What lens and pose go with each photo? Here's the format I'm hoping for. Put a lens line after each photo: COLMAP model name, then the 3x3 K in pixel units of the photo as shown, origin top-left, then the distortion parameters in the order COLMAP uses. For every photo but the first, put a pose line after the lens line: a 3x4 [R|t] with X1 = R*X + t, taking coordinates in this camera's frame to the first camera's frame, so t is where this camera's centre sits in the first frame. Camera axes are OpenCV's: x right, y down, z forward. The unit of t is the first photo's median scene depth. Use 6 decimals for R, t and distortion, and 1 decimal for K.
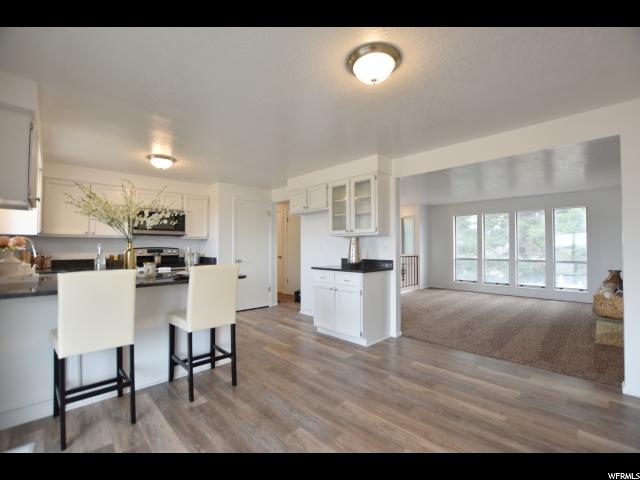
lens RADIAL K [[282.7, 0, 320.5], [0, 282.7, 242.1], [0, 0, 1]] dist [-0.023837, -0.000508]
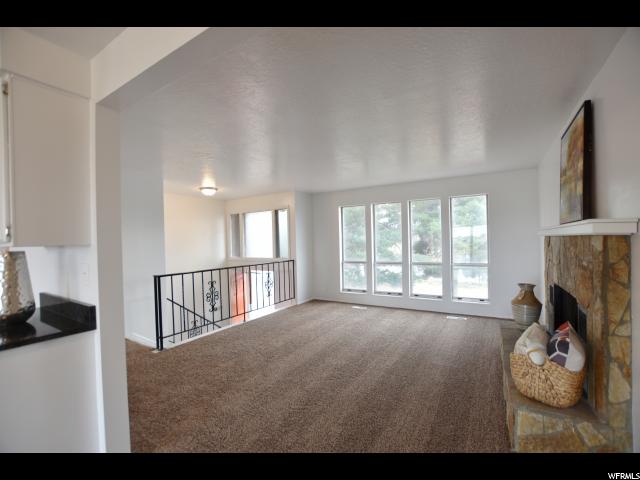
lens RADIAL K [[282.7, 0, 320.9], [0, 282.7, 242.4], [0, 0, 1]] dist [-0.023837, -0.000508]
pose [[0.968563, -0.025405, 0.247466, 0.415463], [0.019907, 0.999497, 0.024694, -0.027983], [-0.247969, -0.018992, 0.968582, 0.466227]]
